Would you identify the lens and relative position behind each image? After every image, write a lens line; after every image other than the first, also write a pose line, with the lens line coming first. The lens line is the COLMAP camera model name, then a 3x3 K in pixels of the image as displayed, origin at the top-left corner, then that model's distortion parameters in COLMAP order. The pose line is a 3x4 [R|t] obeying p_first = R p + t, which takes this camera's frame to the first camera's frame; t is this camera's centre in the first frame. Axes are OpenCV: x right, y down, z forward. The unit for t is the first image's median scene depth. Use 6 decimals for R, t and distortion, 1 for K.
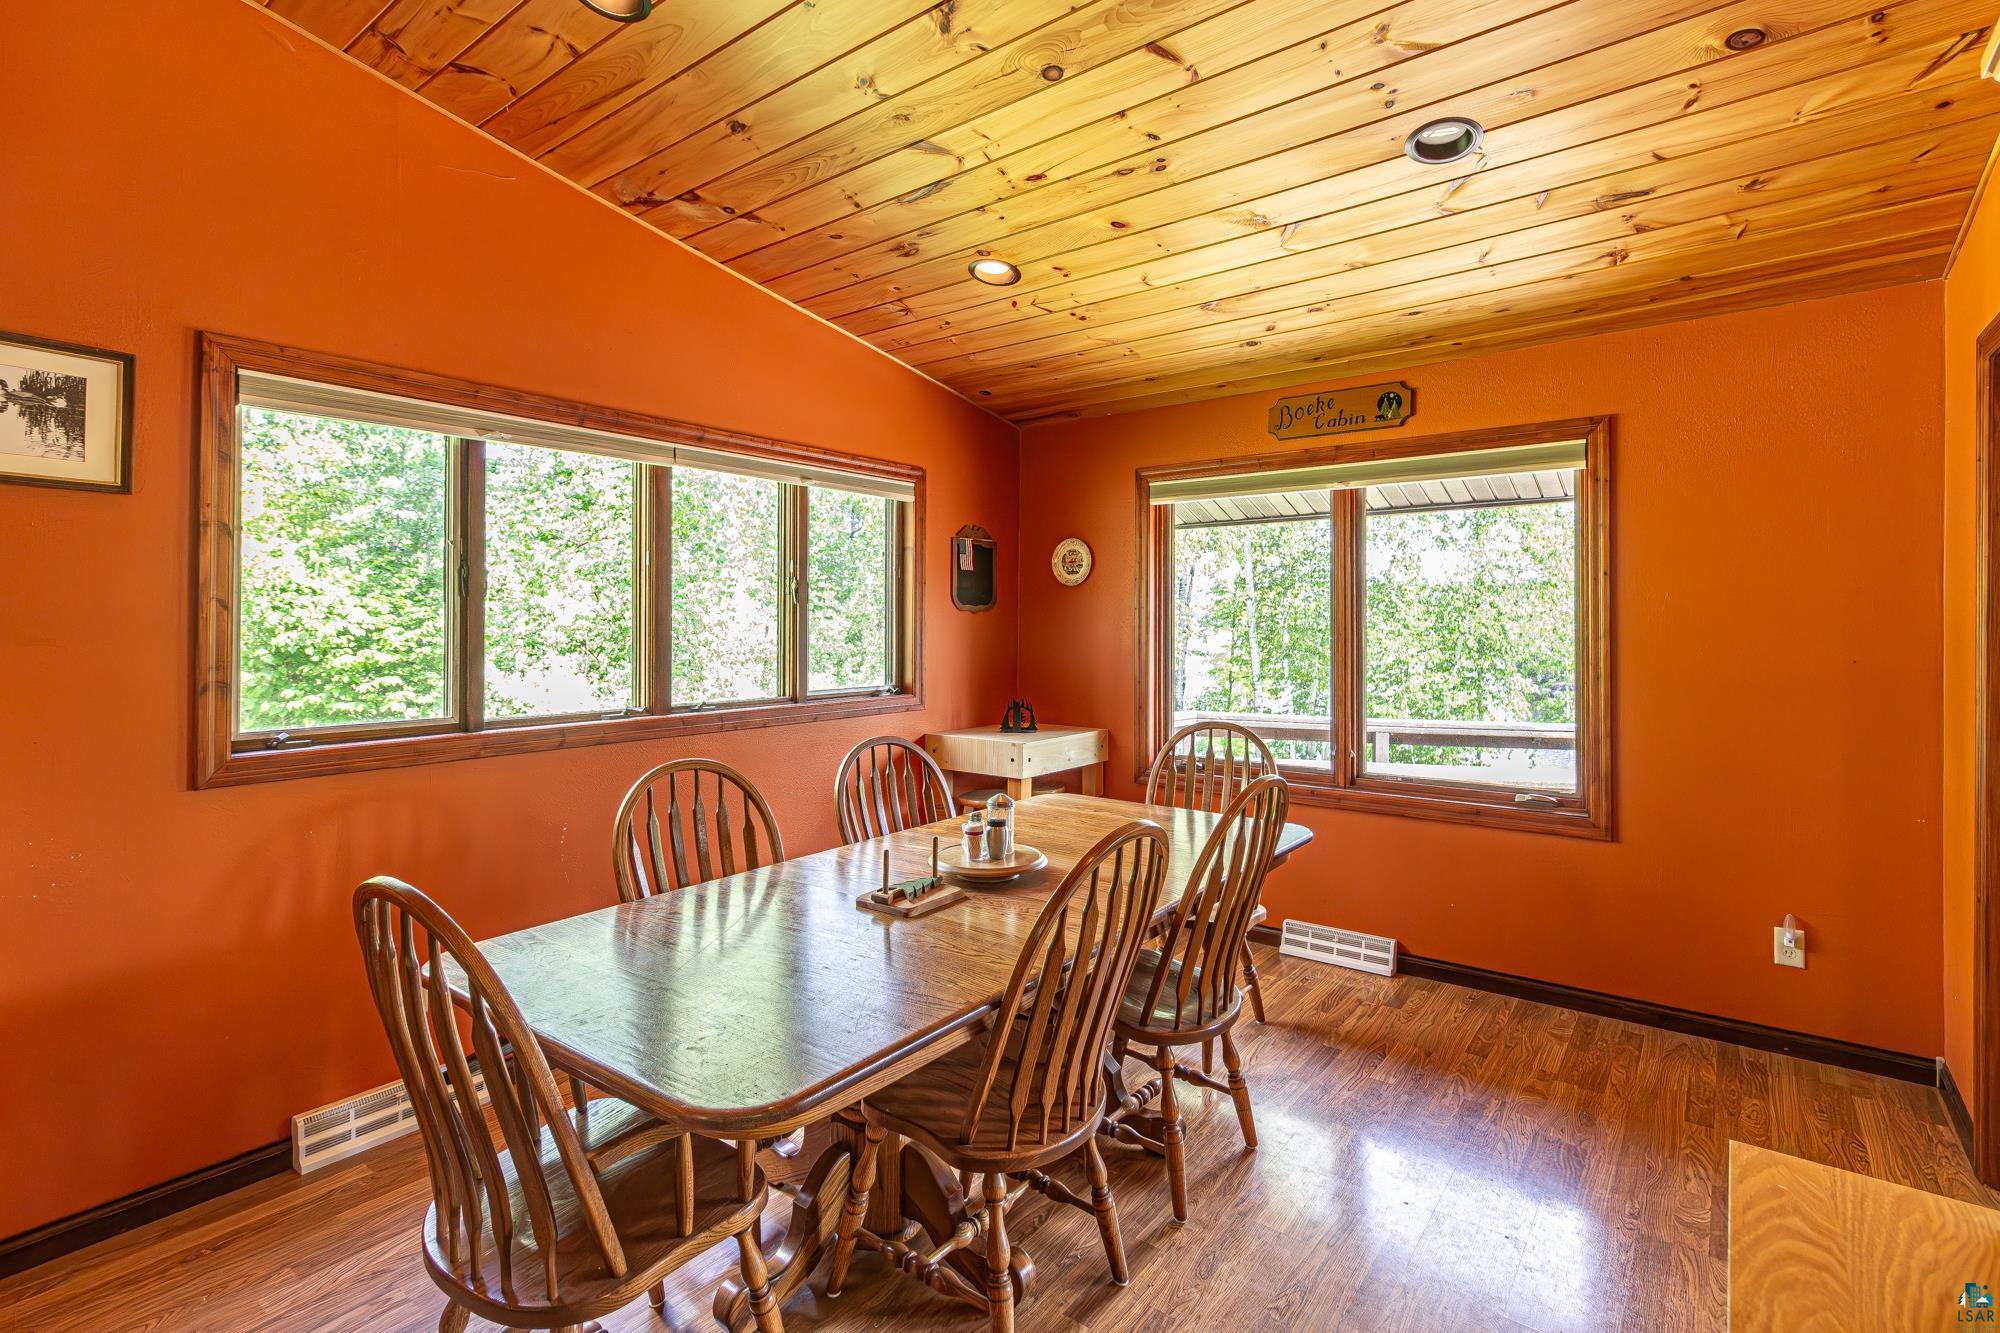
lens RADIAL K [[936.0, 0, 1014.0], [0, 936.0, 616.6], [0, 0, 1]] dist [-0.003725, 0.003666]
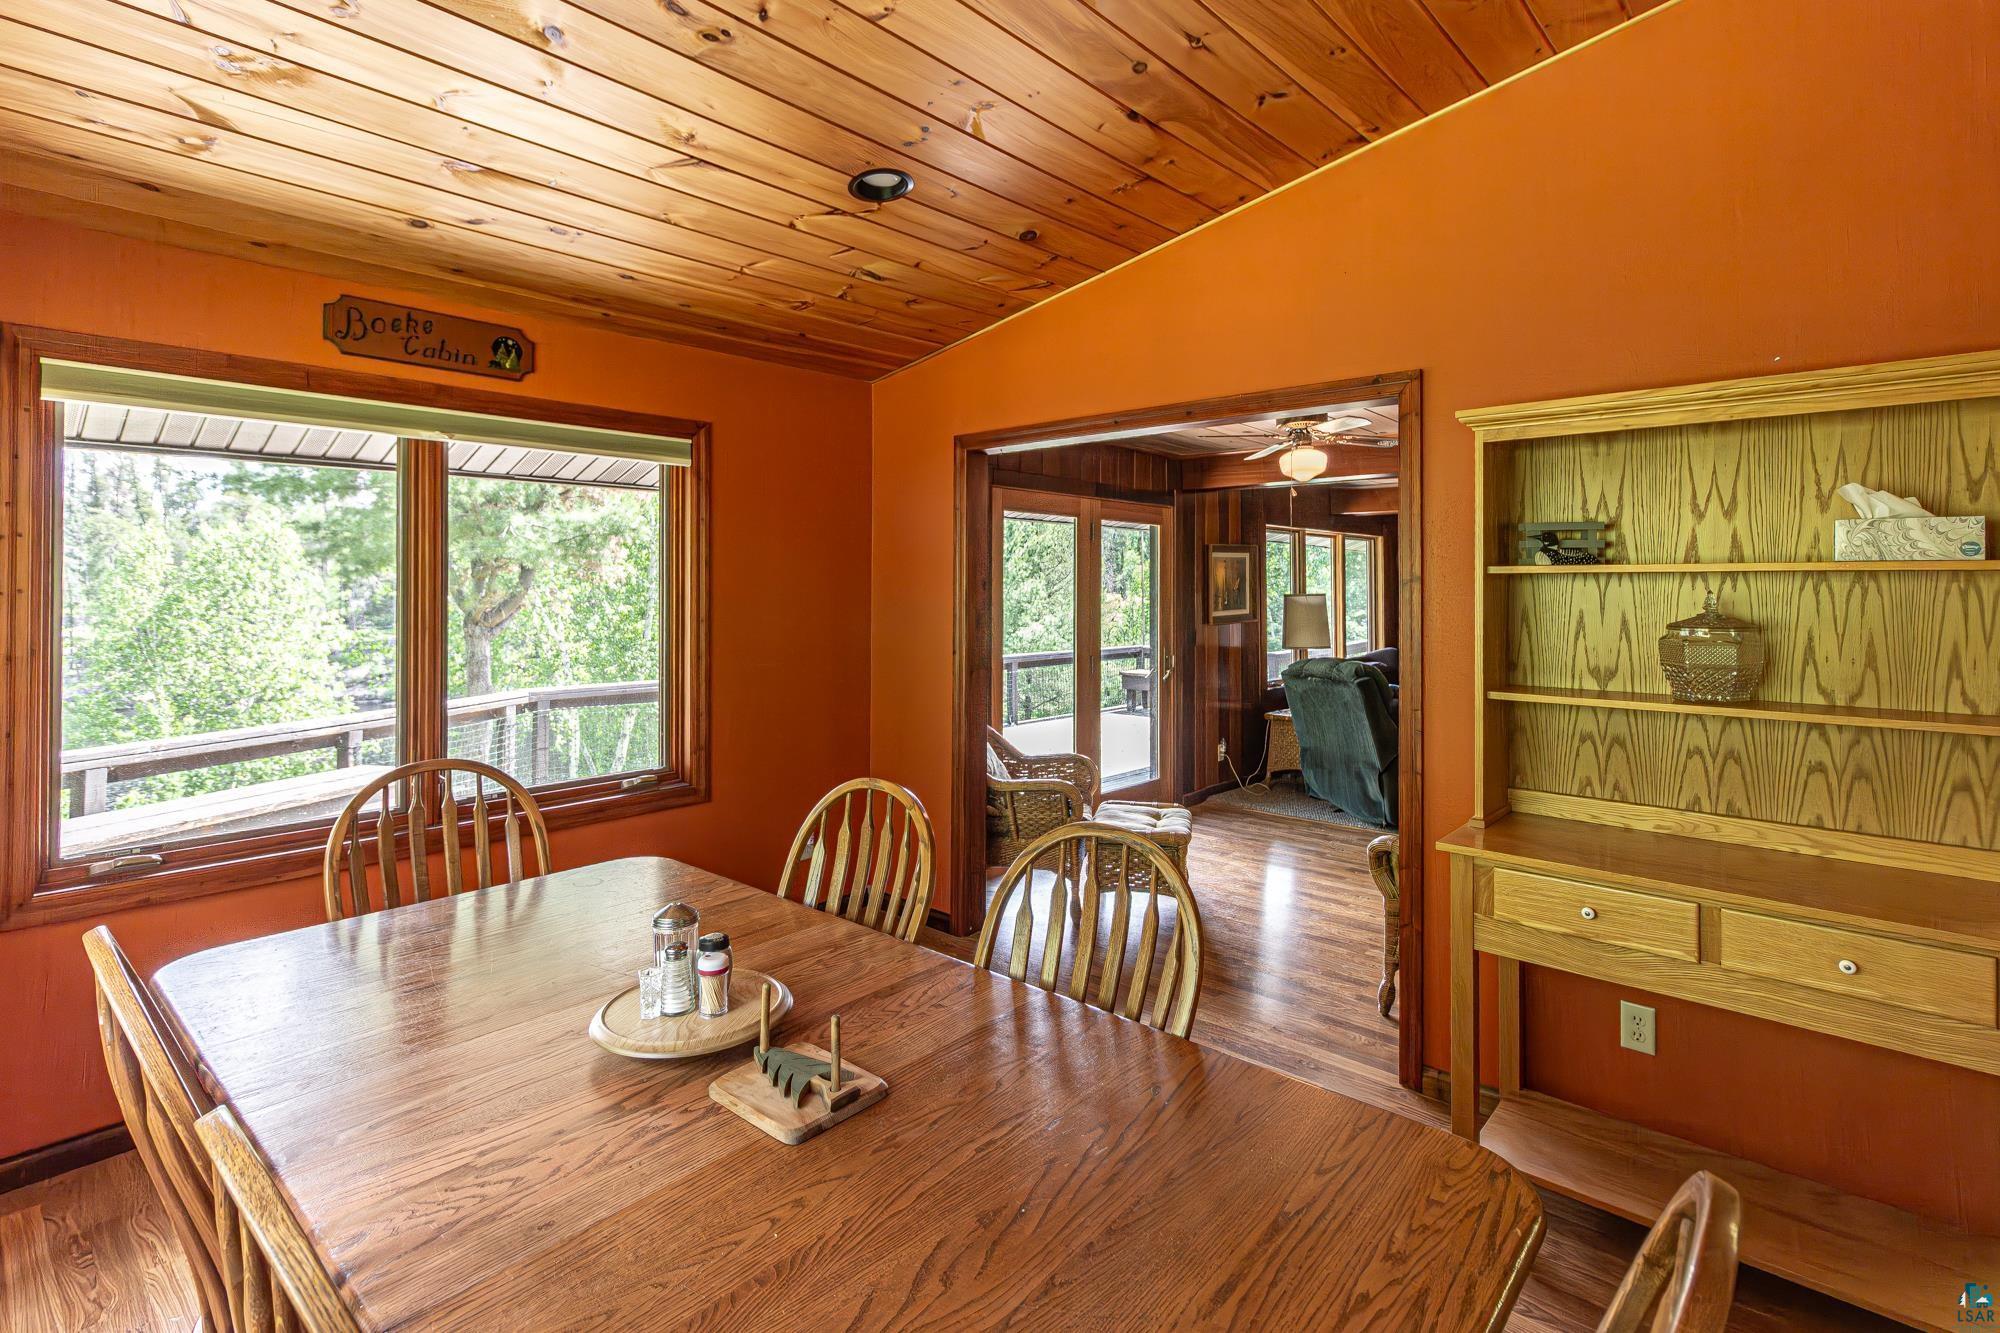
lens RADIAL K [[952.4, 0, 1024.6], [0, 952.4, 585.6], [0, 0, 1]] dist [0.000165, 0.003032]
pose [[0.067604, 0.001820, 0.997711, -0.451715], [-0.002970, 0.999994, -0.001623, -0.016919], [-0.997708, -0.002854, 0.067609, 0.503092]]
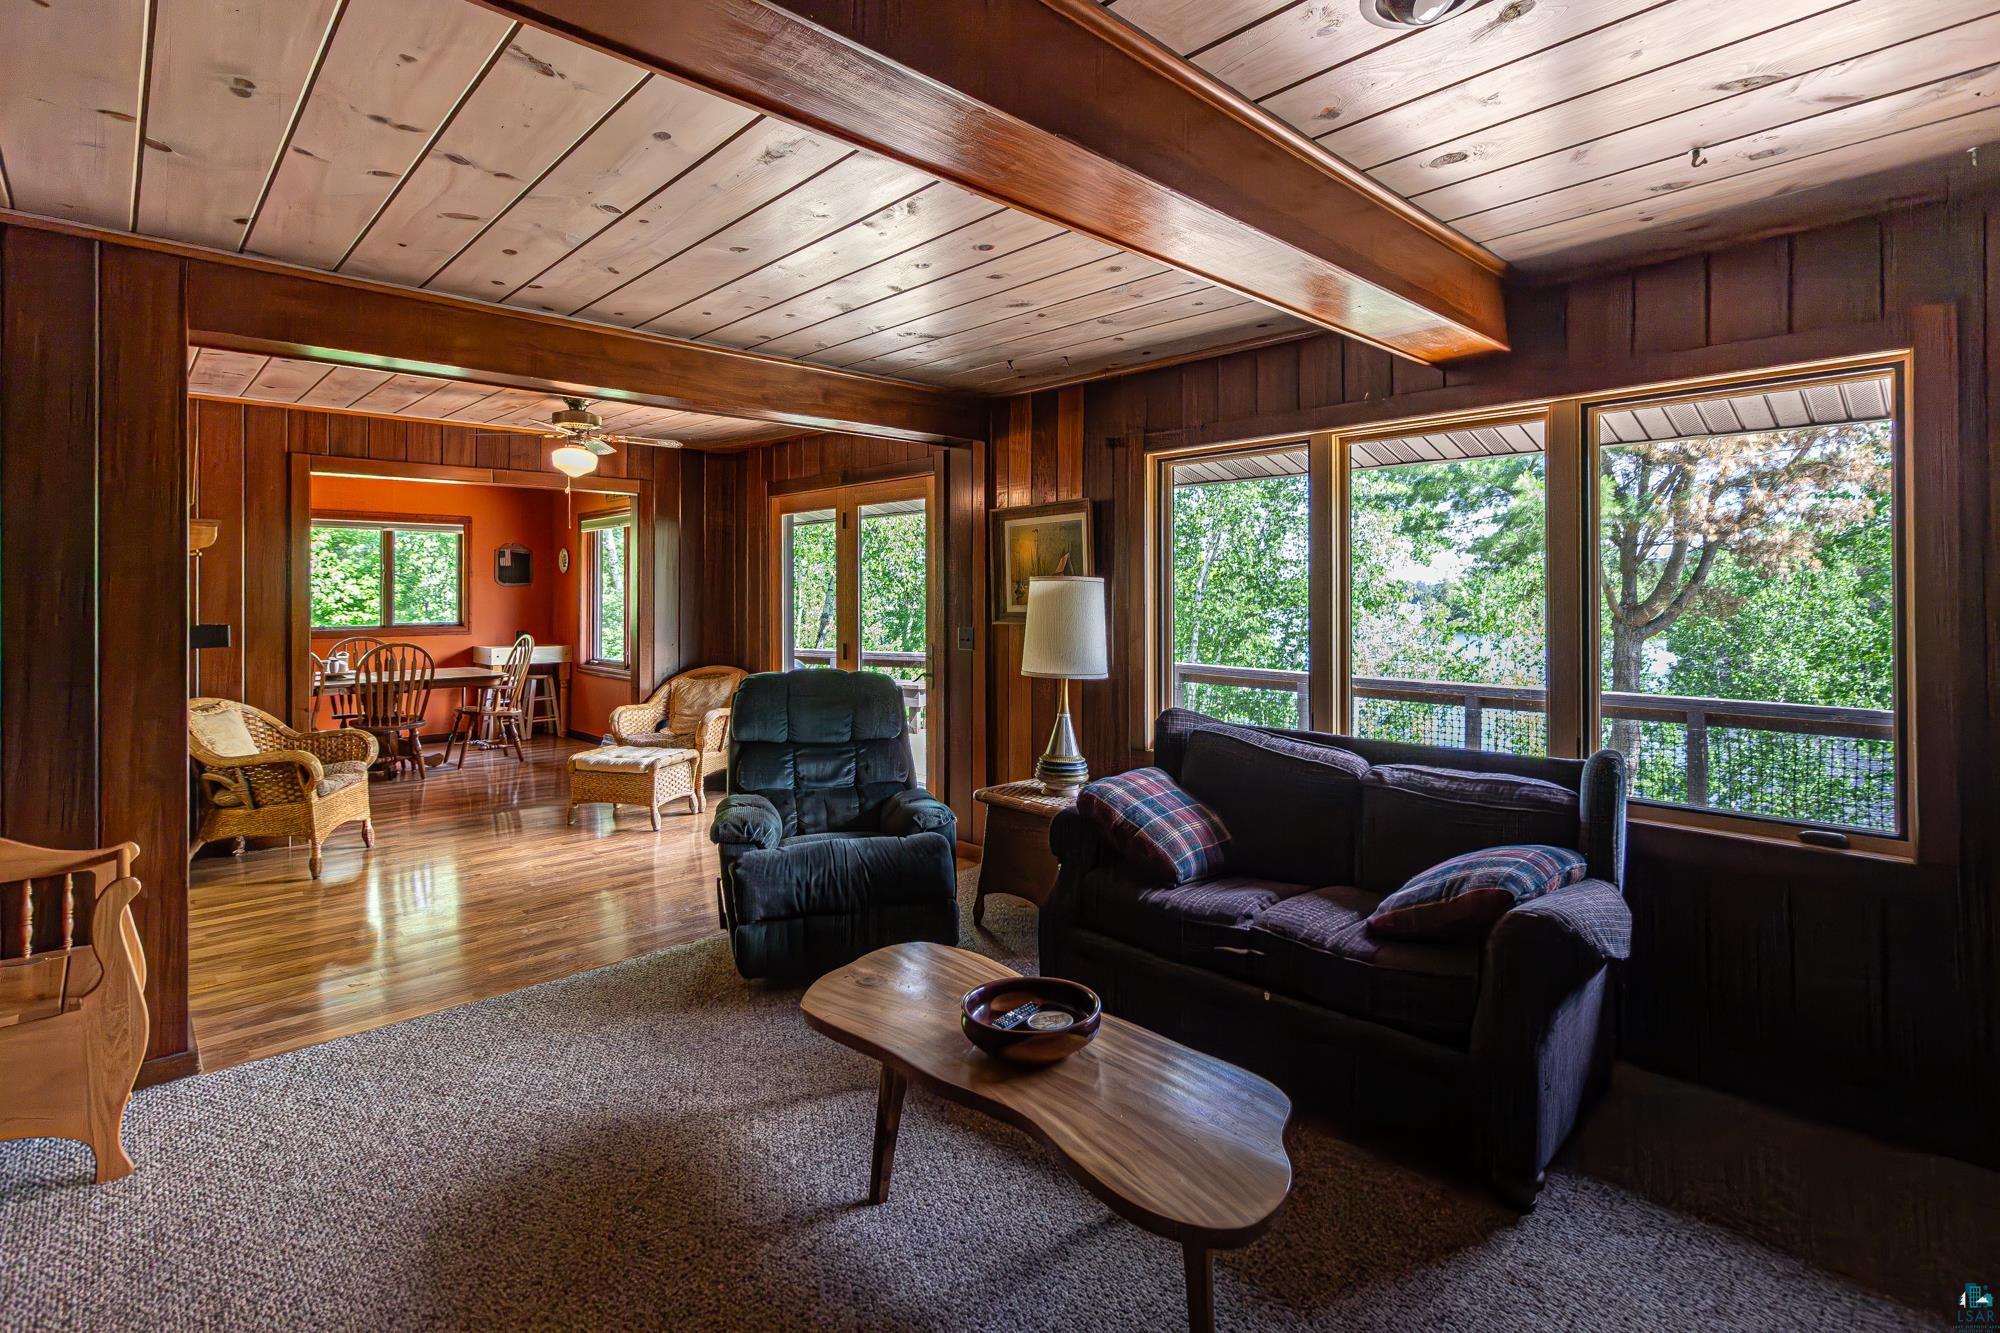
lens RADIAL K [[939.5, 0, 992.2], [0, 939.5, 586.2], [0, 0, 1]] dist [-0.005725, -0.000215]
pose [[0.987164, -0.006277, -0.159587, 1.656558], [0.005693, 0.999975, -0.004112, 0.010638], [0.159609, 0.003151, 0.987175, -1.036973]]
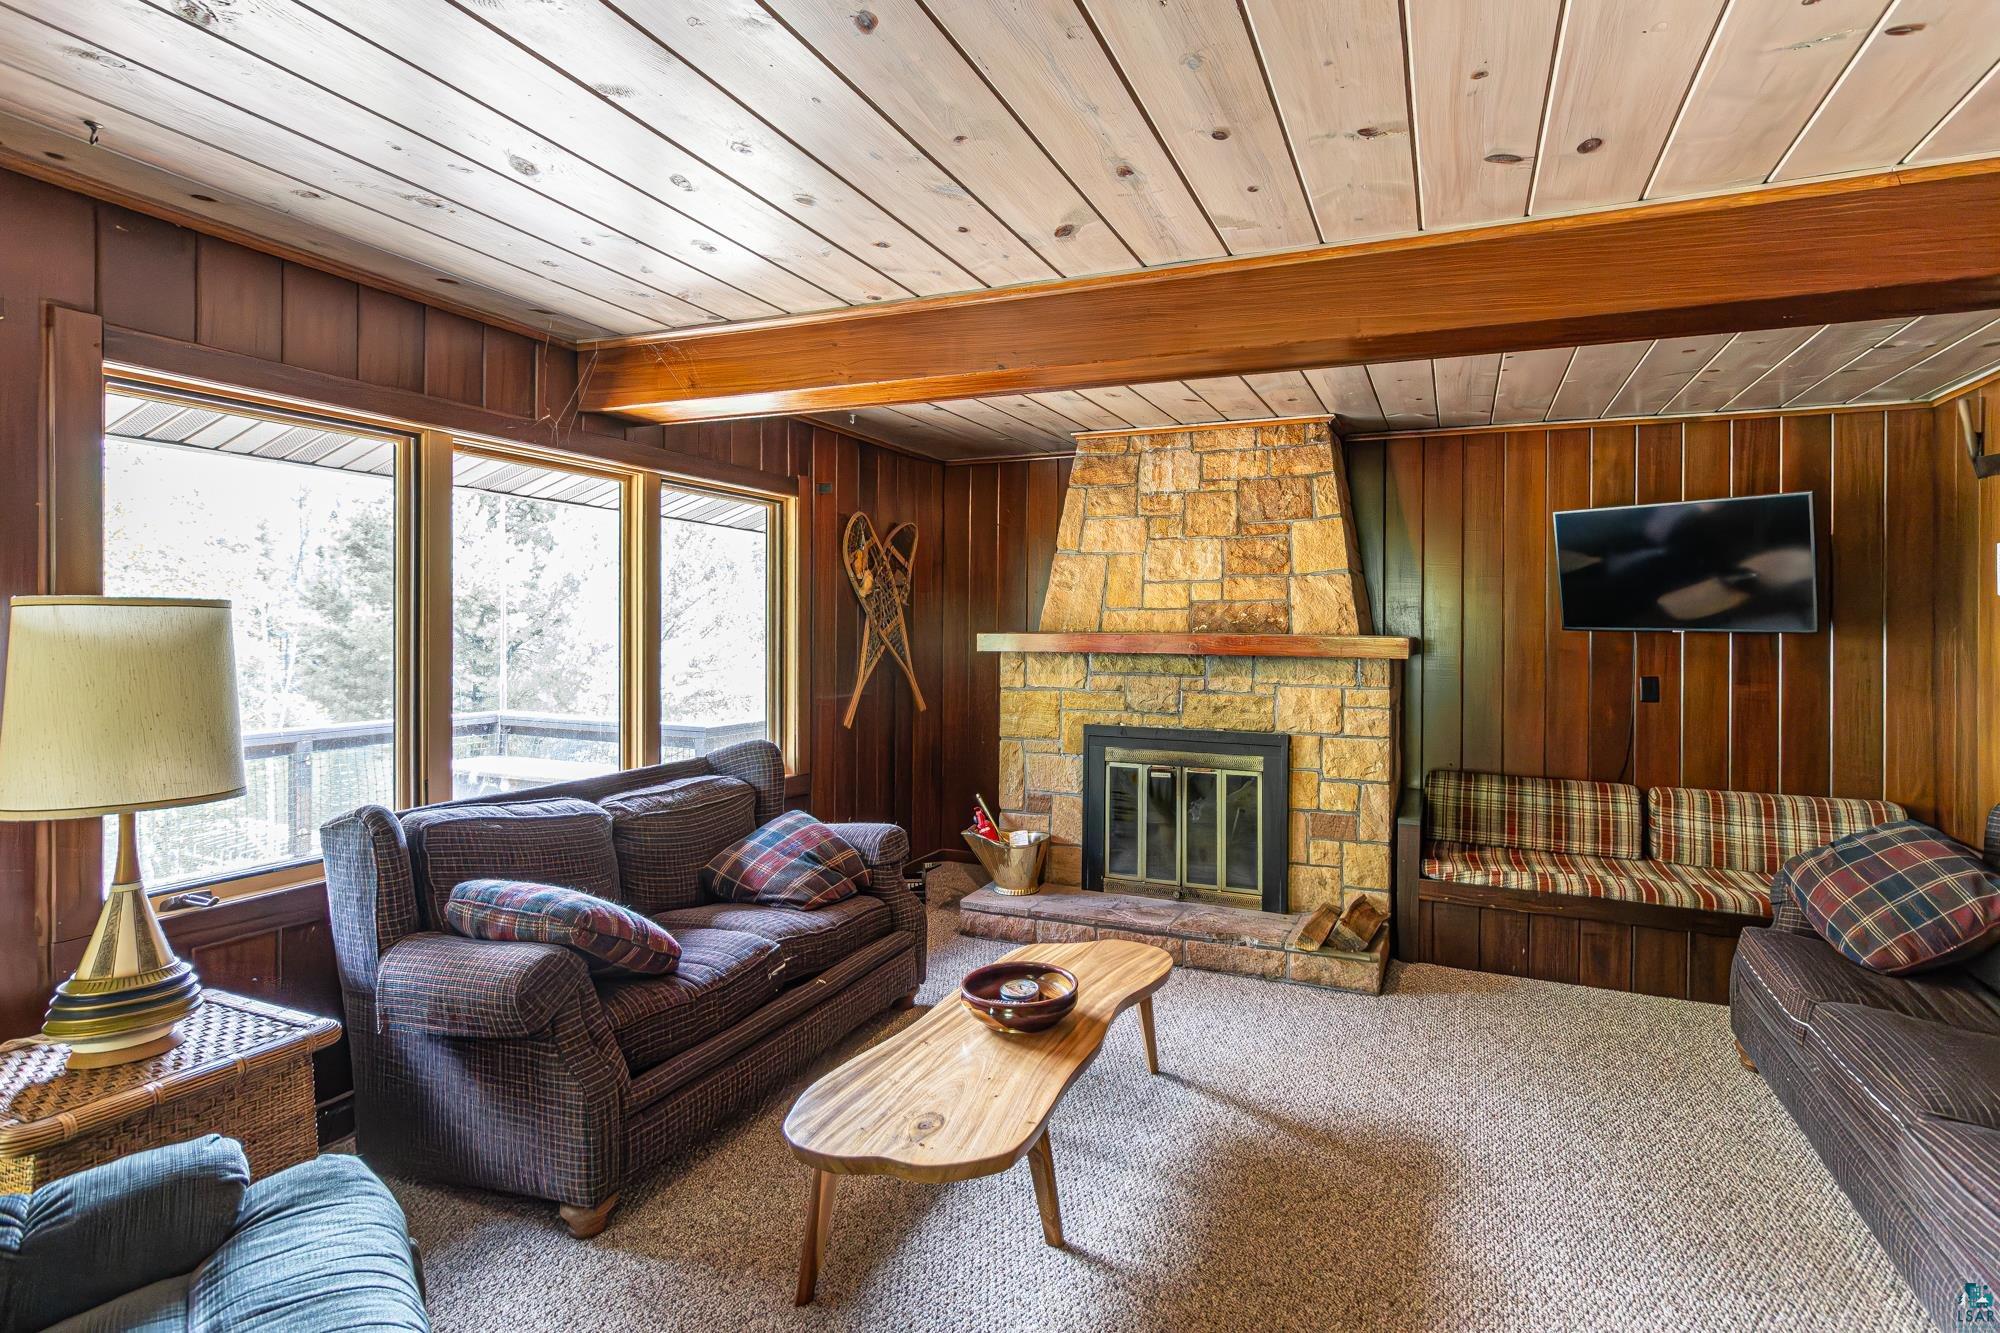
lens RADIAL K [[936.0, 0, 1090.5], [0, 936.0, 627.4], [0, 0, 1]] dist [-0.003725, 0.003666]
pose [[-0.284353, -0.008324, 0.958684, 0.928107], [-0.011277, 0.999922, 0.005337, 0.003543], [-0.958653, -0.009293, -0.284424, -0.322114]]
